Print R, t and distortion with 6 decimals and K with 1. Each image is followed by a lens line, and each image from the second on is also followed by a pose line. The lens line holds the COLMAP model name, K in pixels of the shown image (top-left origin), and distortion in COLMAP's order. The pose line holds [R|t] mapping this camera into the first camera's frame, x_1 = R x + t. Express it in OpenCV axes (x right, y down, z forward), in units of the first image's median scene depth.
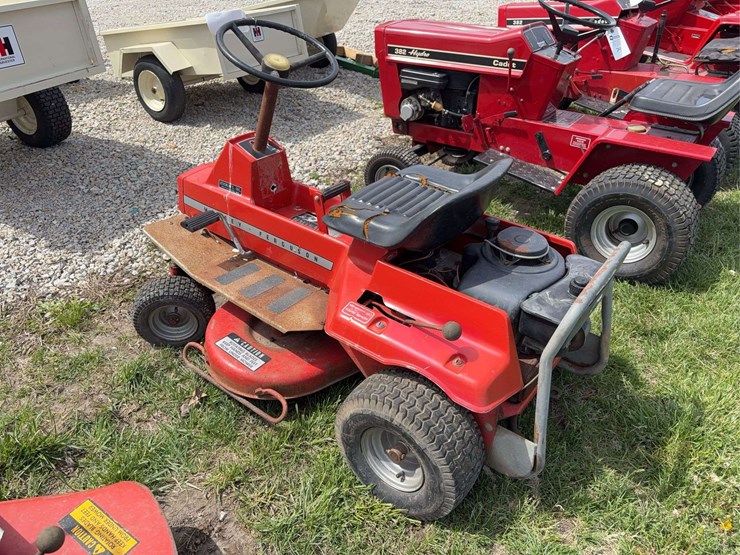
lens RADIAL K [[562.3, 0, 370.0], [0, 562.3, 277.5], [0, 0, 1]] dist [0.032865, -0.031602]
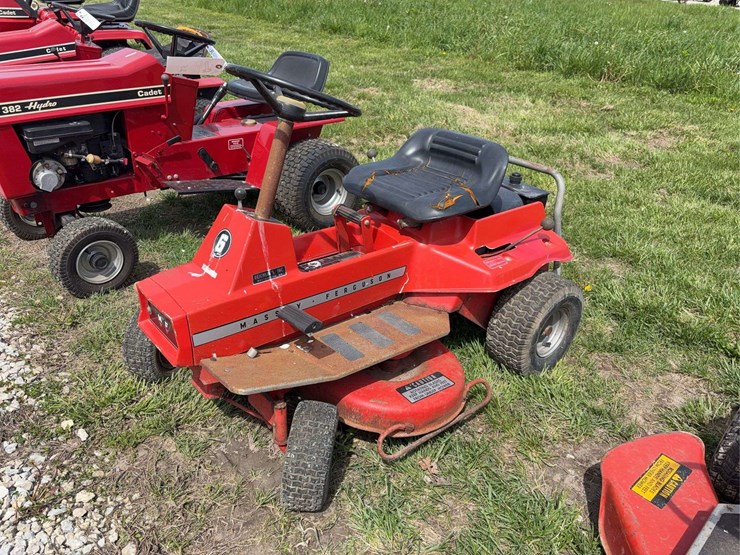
lens RADIAL K [[562.3, 0, 370.0], [0, 562.3, 277.5], [0, 0, 1]] dist [0.032865, -0.031602]
pose [[0.223852, -0.464155, 0.857001, -0.666219], [0.493217, 0.812358, 0.311146, -0.247976], [-0.840611, 0.353037, 0.410777, 0.421774]]
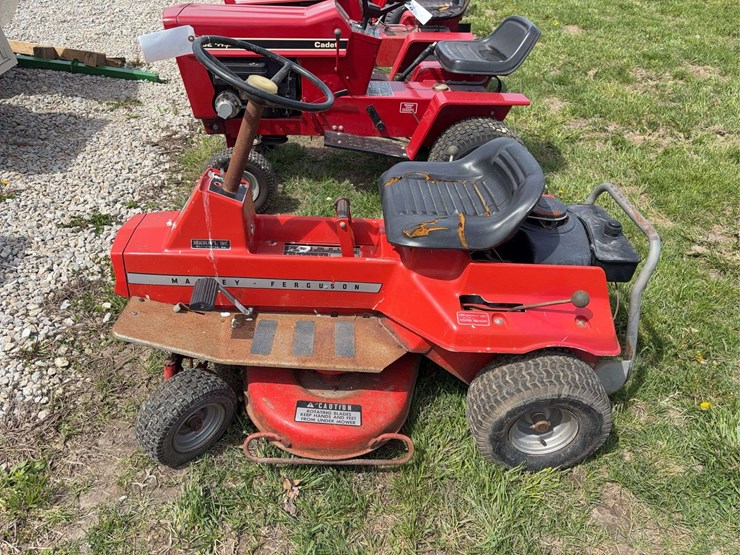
lens RADIAL K [[562.3, 0, 370.0], [0, 562.3, 277.5], [0, 0, 1]] dist [0.032865, -0.031602]
pose [[0.776260, -0.343530, 0.528589, -0.387442], [0.309878, 0.938121, 0.154613, -0.126775], [-0.548995, 0.043778, 0.834678, 0.145804]]
